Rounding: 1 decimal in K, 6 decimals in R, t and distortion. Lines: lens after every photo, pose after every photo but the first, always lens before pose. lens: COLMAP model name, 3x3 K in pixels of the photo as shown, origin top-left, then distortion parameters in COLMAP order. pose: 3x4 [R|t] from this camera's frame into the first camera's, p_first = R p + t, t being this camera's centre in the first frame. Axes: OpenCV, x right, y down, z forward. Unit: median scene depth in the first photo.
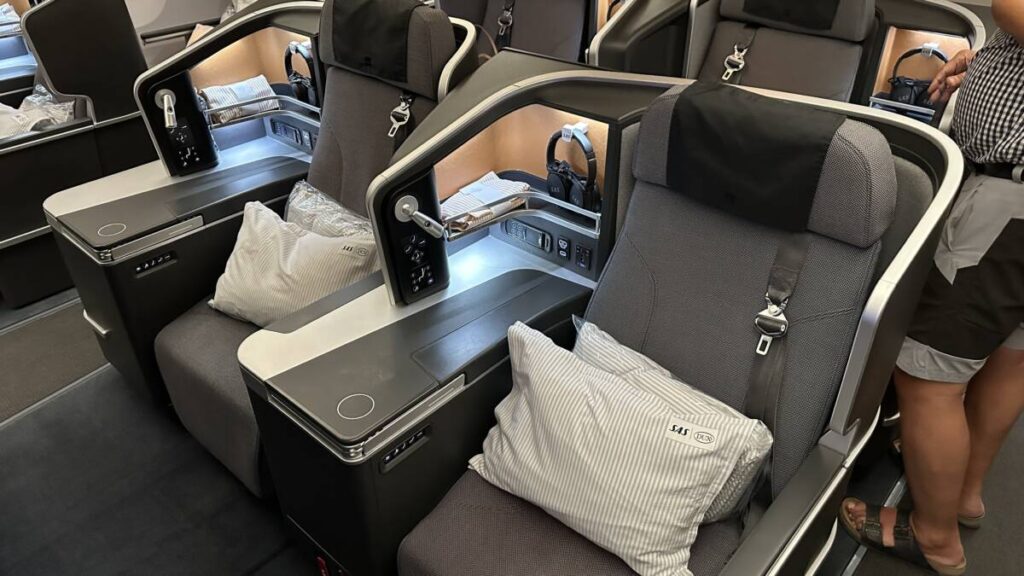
lens RADIAL K [[717.1, 0, 512.0], [0, 717.1, 288.0], [0, 0, 1]] dist [0.197417, -0.418826]
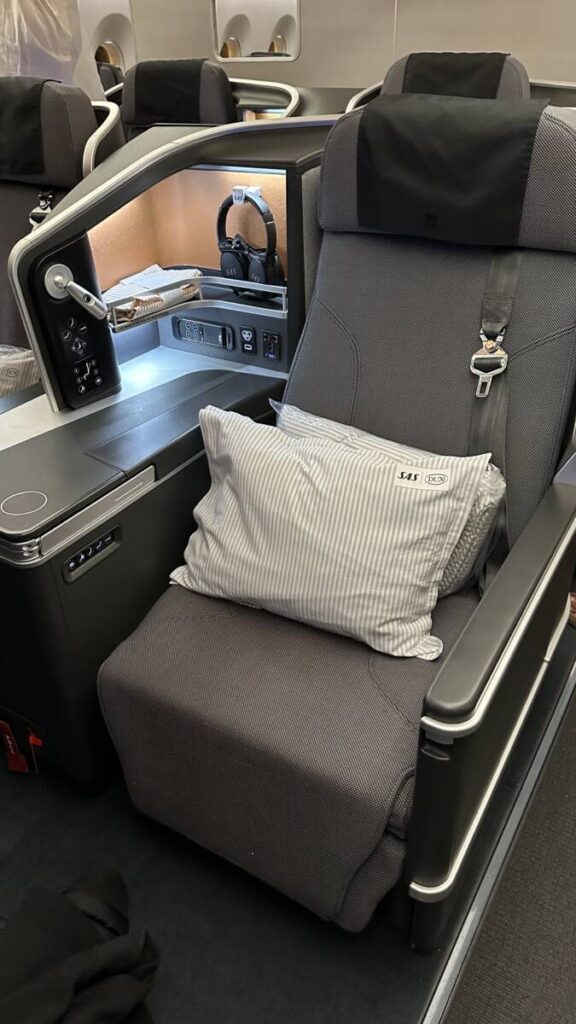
lens RADIAL K [[717.1, 0, 288.0], [0, 717.1, 512.0], [0, 0, 1]] dist [0.197417, -0.418826]
pose [[0.982815, -0.110998, 0.147489, -0.040303], [0.113049, 0.993574, -0.005569, 0.189162], [-0.145923, 0.022147, 0.989048, 0.128065]]
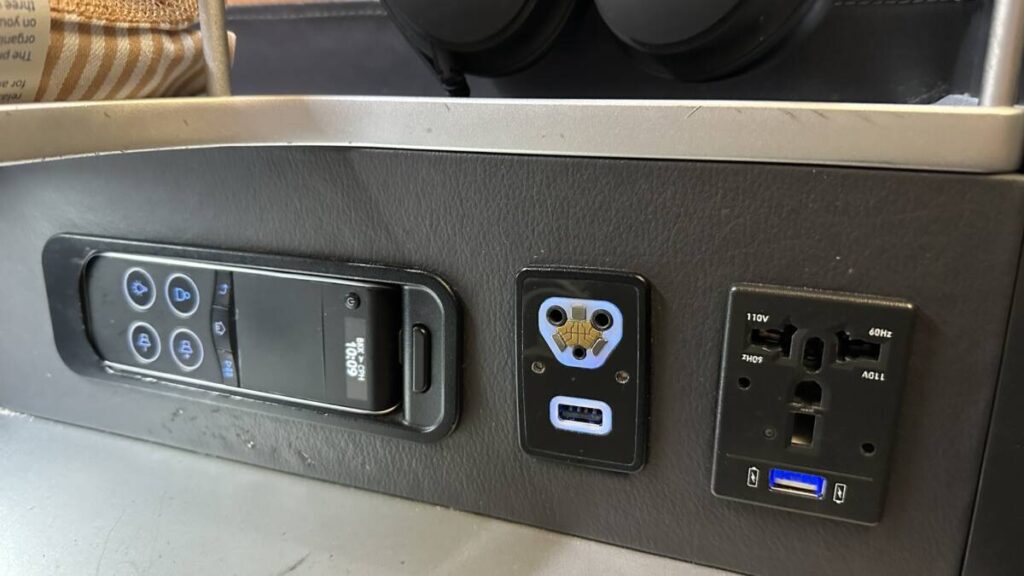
lens RADIAL K [[717.1, 0, 512.0], [0, 717.1, 288.0], [0, 0, 1]] dist [0.197417, -0.418826]
pose [[0.930346, -0.083075, 0.357148, 0.022788], [0.189747, 0.942522, -0.275043, -0.042450], [-0.313771, 0.323653, 0.892635, 1.019634]]
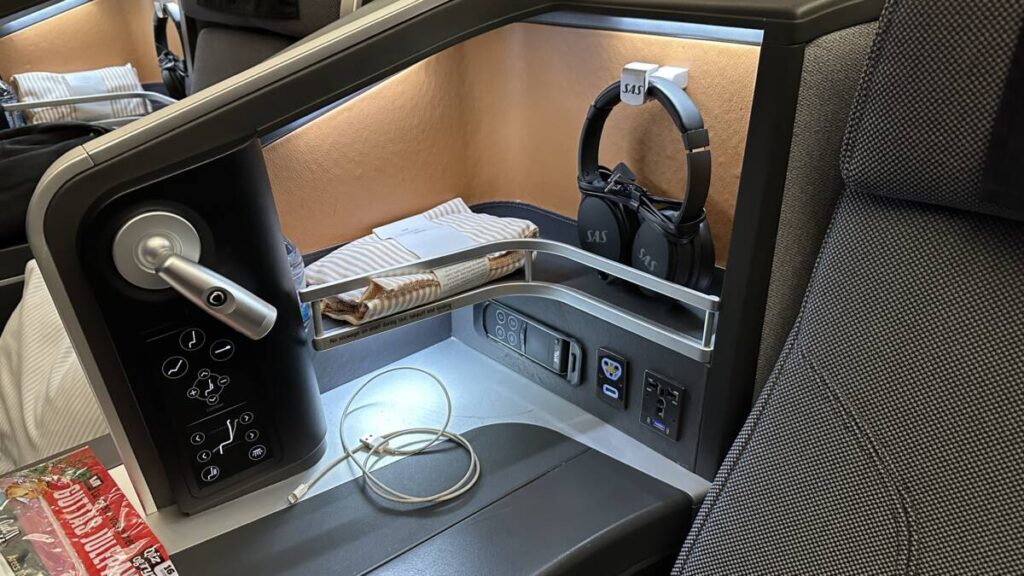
lens RADIAL K [[717.1, 0, 512.0], [0, 717.1, 288.0], [0, 0, 1]] dist [0.197417, -0.418826]
pose [[0.997275, 0.045366, -0.058181, 0.041411], [-0.052973, 0.989196, -0.136693, -0.053715], [0.051351, 0.139402, 0.988903, 0.666090]]
